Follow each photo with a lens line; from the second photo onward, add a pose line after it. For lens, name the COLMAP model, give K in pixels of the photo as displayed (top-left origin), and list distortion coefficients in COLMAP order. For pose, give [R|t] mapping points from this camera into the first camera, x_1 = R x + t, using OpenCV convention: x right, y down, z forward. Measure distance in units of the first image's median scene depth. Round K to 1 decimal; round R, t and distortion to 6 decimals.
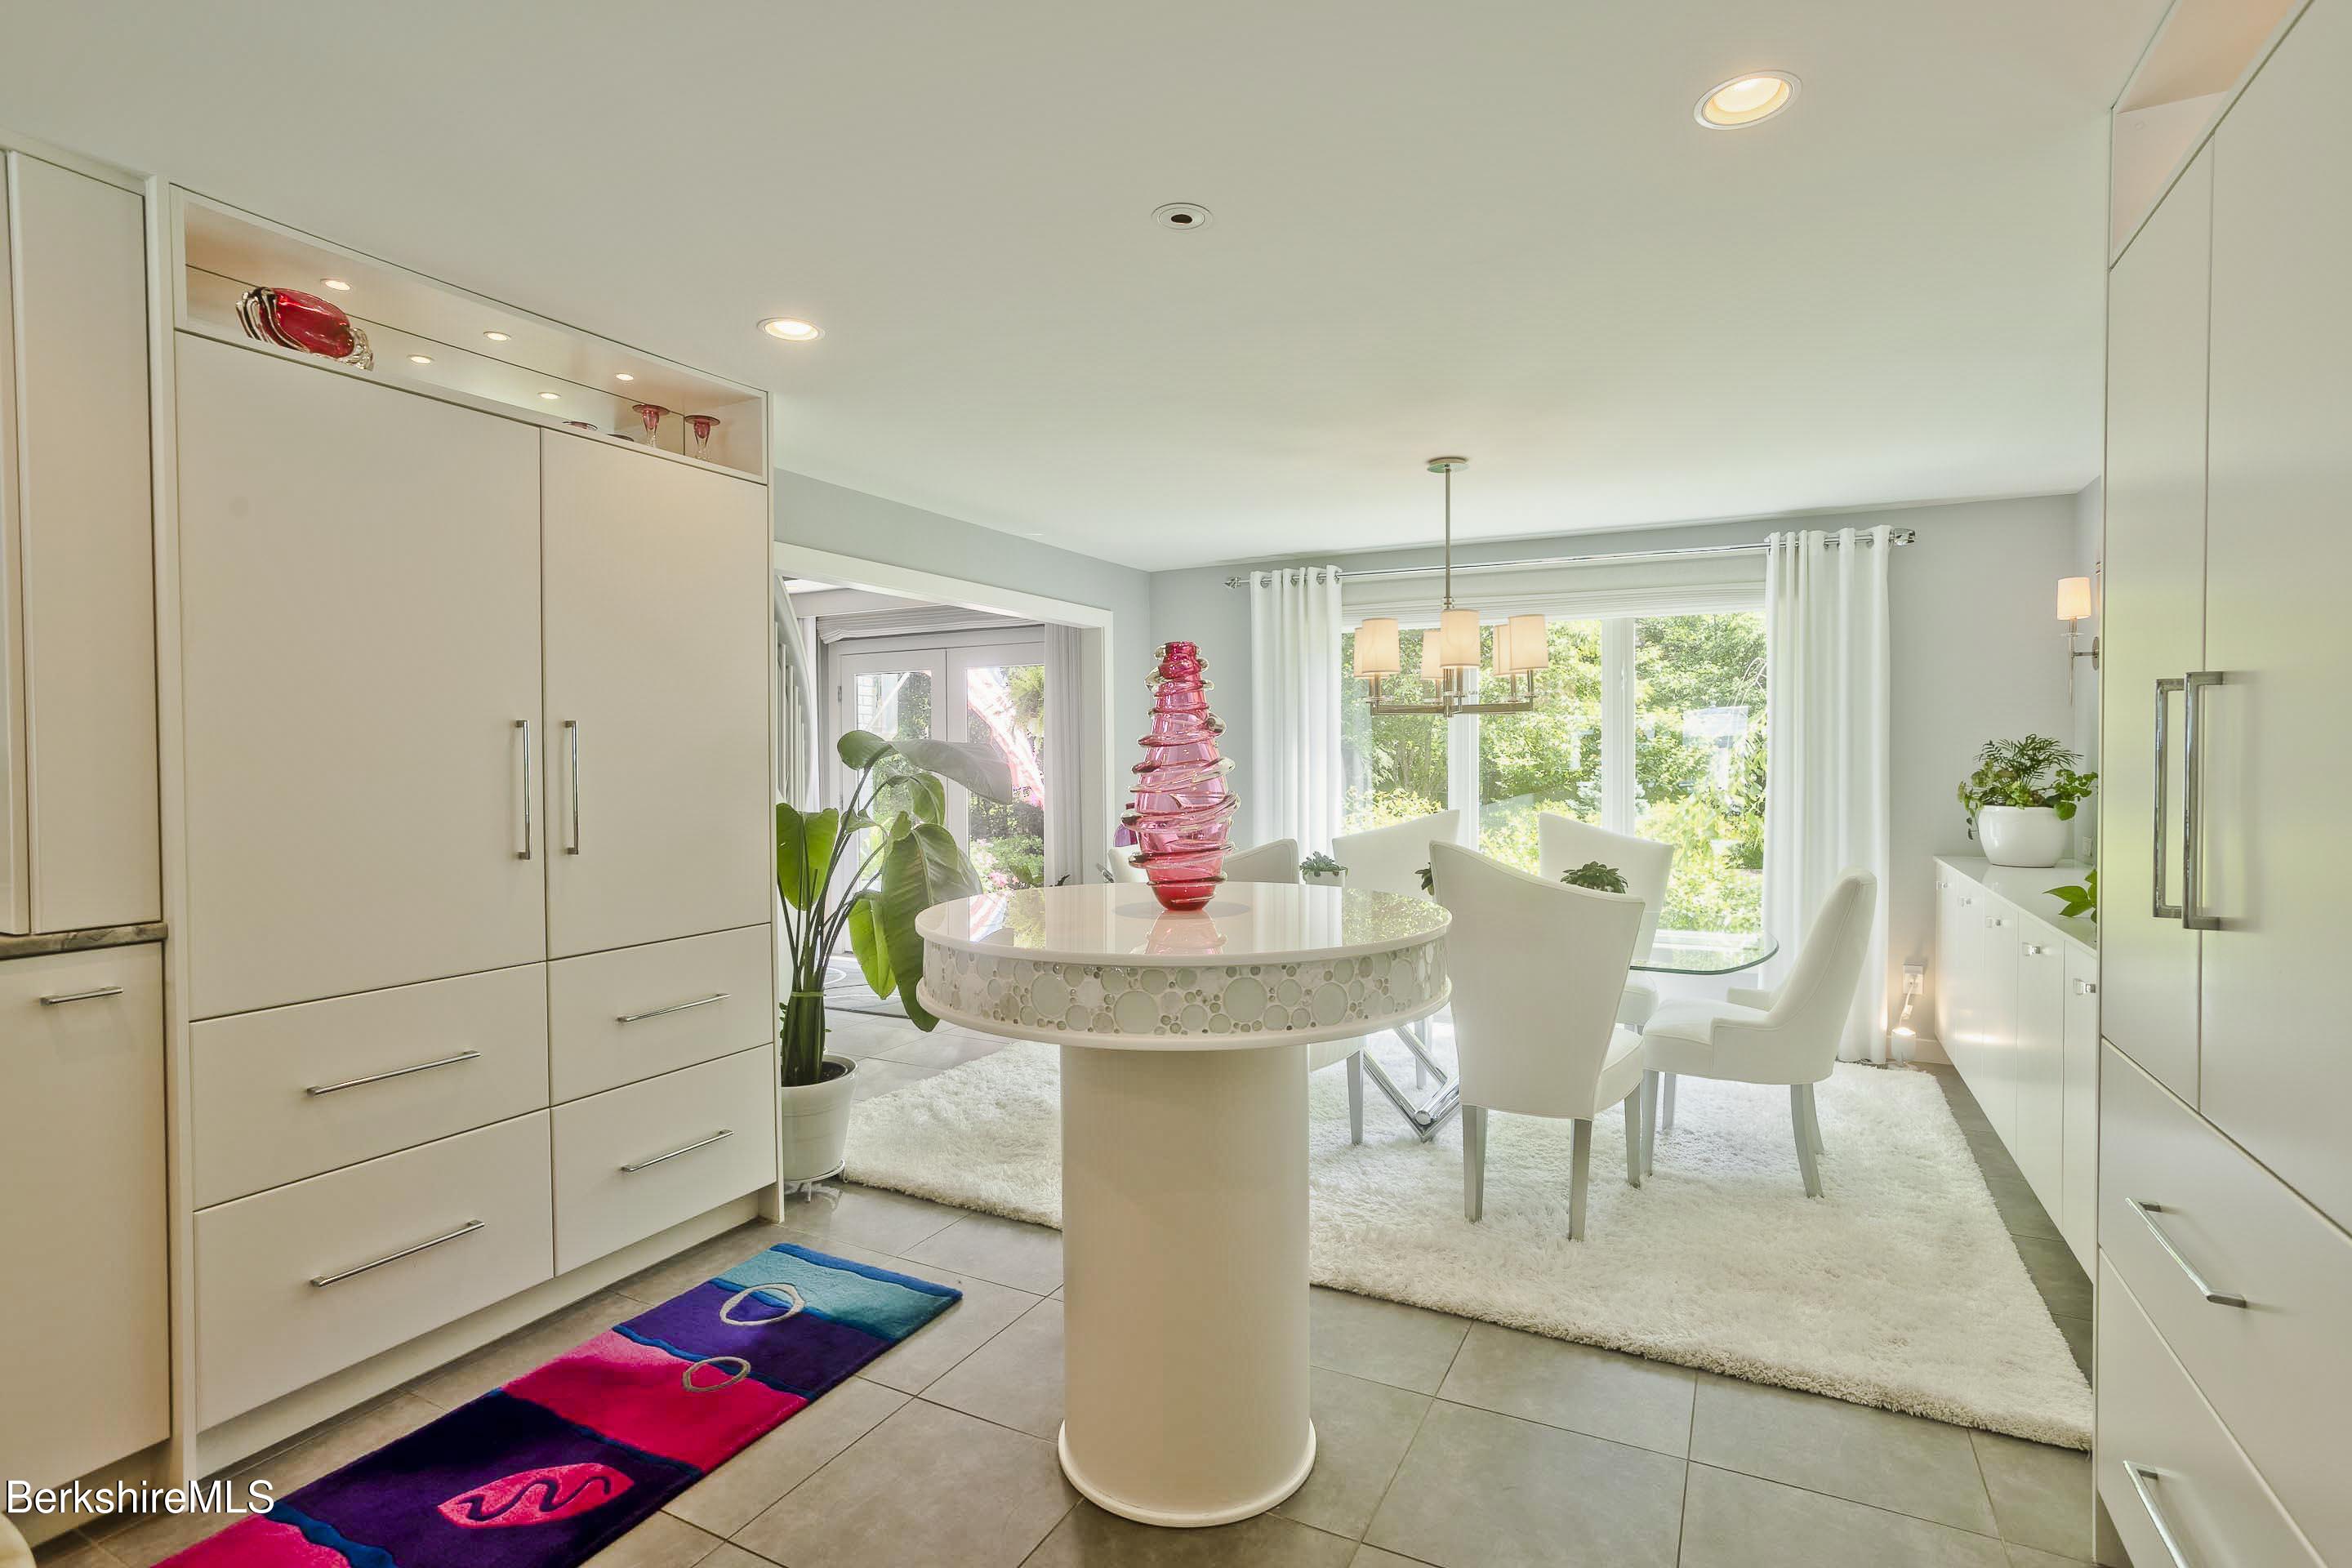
lens RADIAL K [[1118.7, 0, 1176.0], [0, 1118.7, 784.0], [0, 0, 1]] dist [-0.056586, 0.028024]
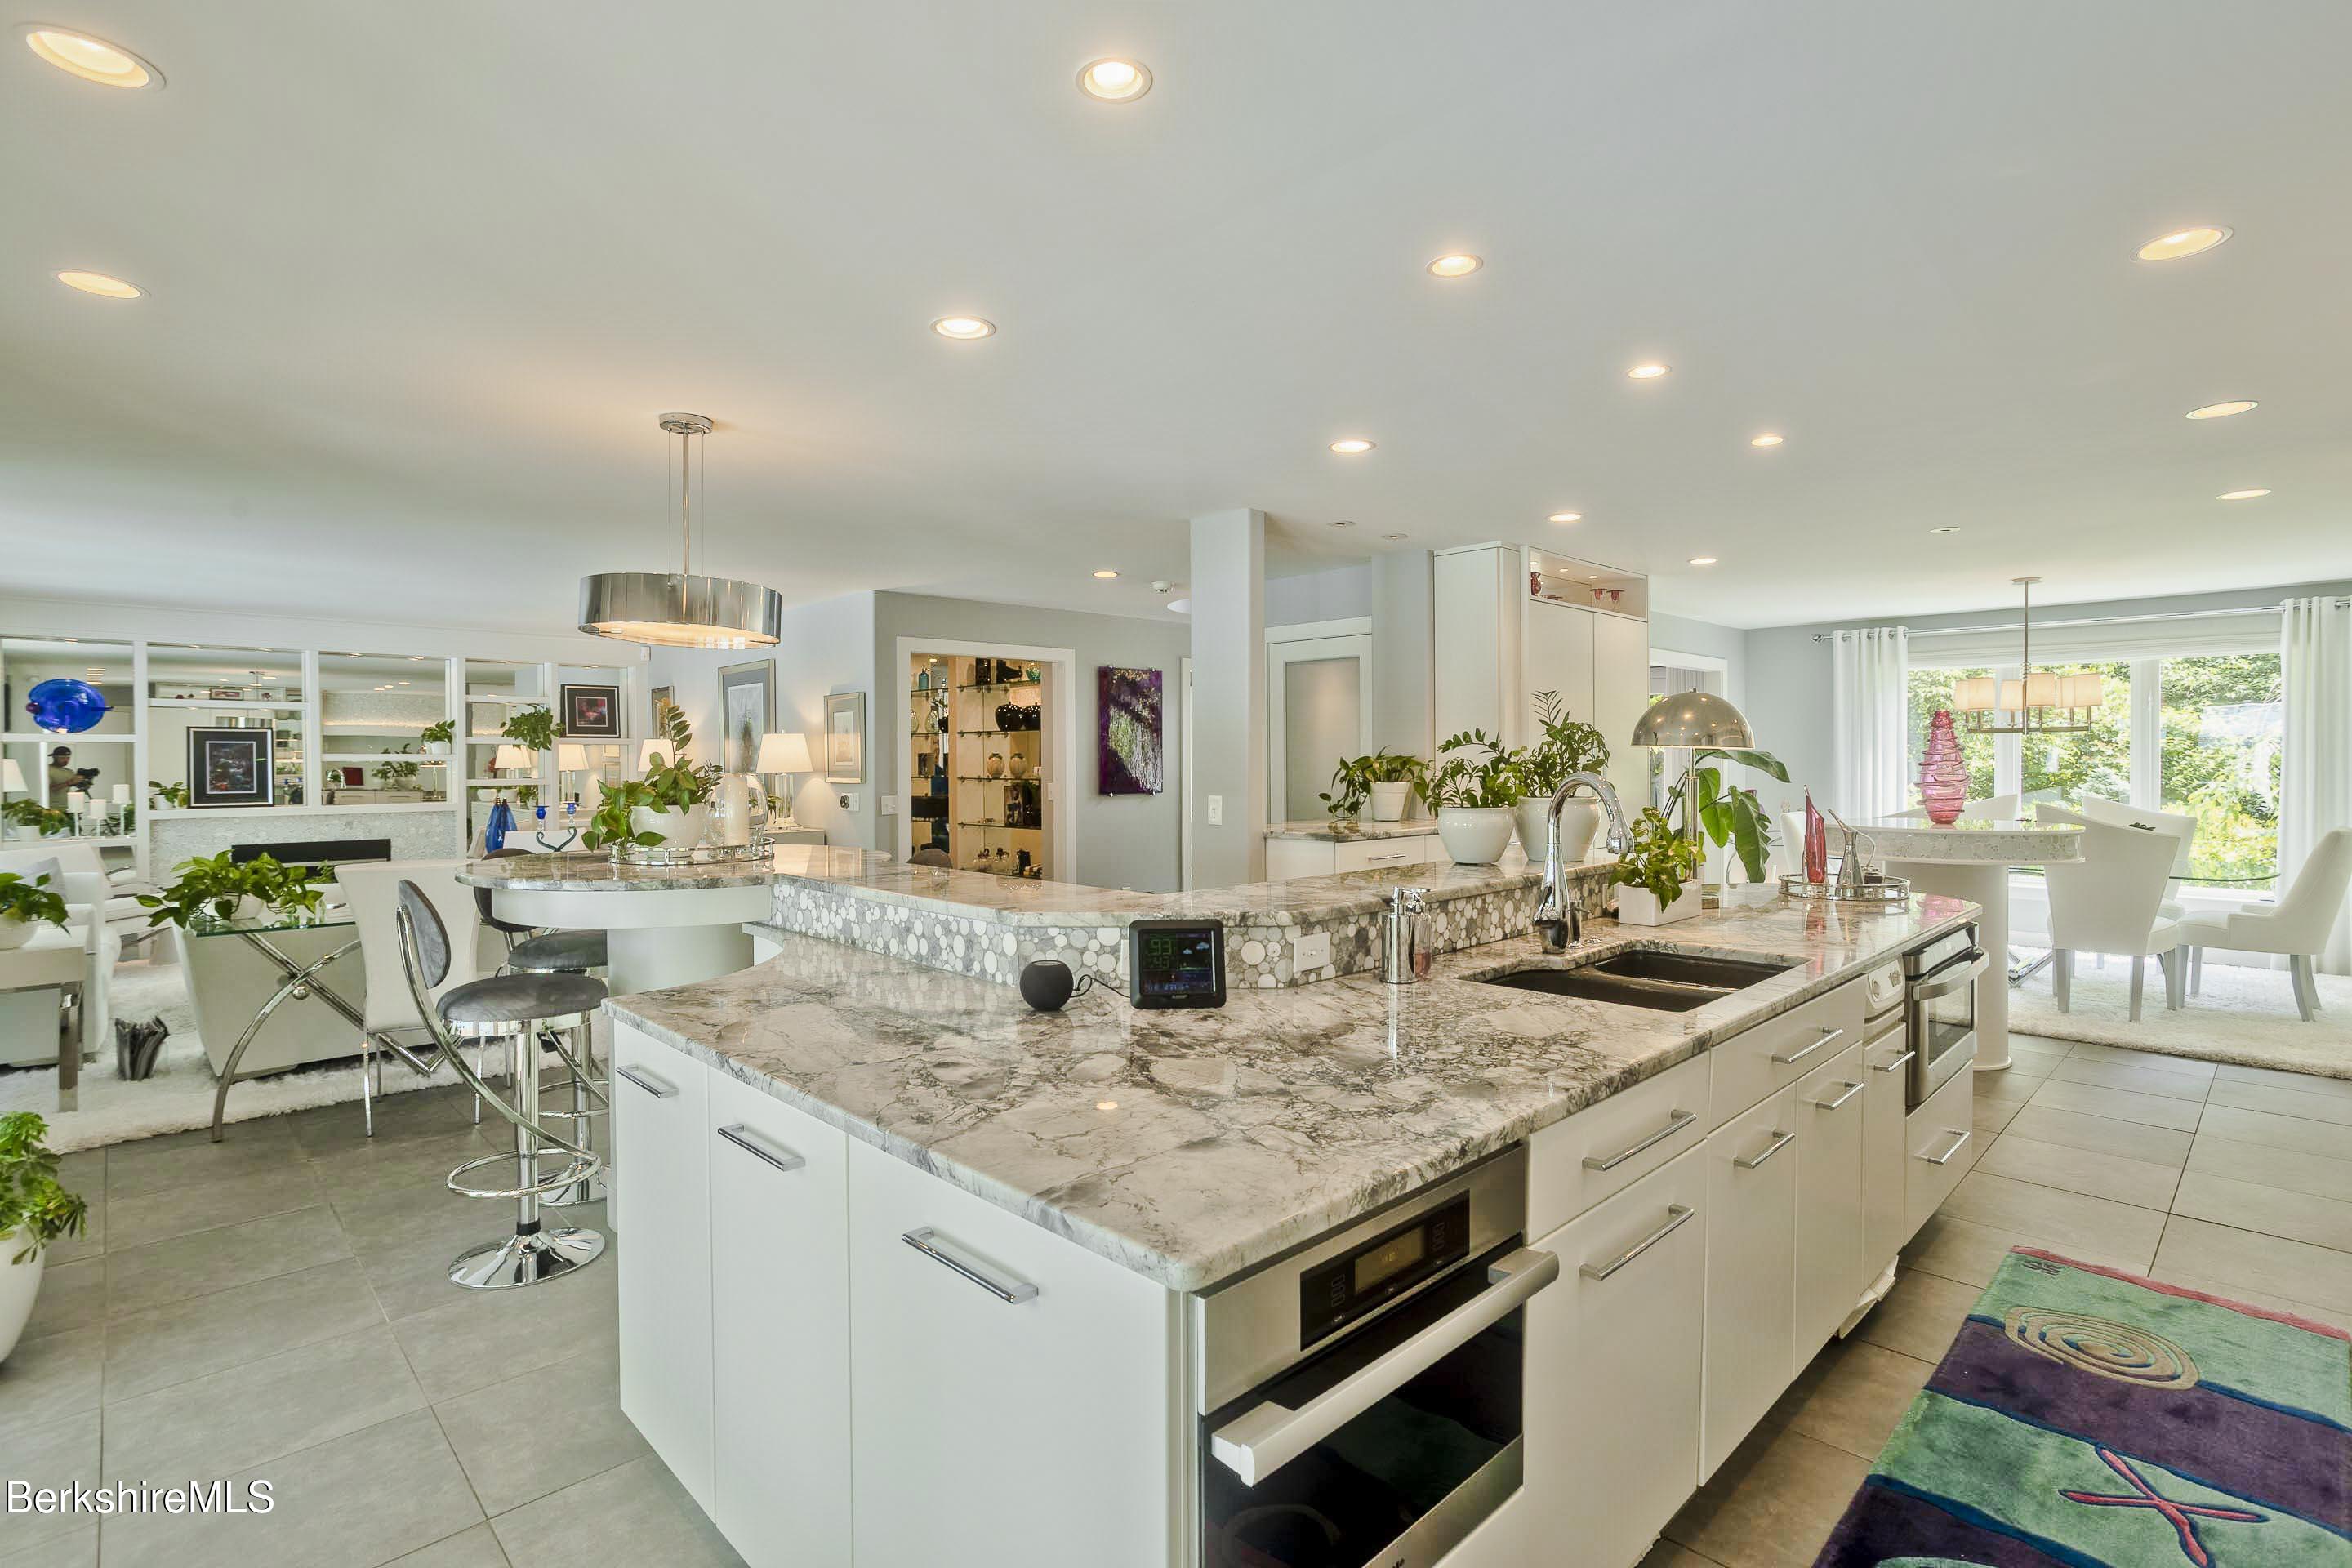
lens RADIAL K [[1118.7, 0, 1176.0], [0, 1118.7, 784.0], [0, 0, 1]] dist [-0.056586, 0.028024]
pose [[0.947576, 0.002840, -0.319517, -0.301241], [-0.004073, 0.999987, -0.003192, 0.014825], [0.319504, 0.004326, 0.947575, -0.645839]]
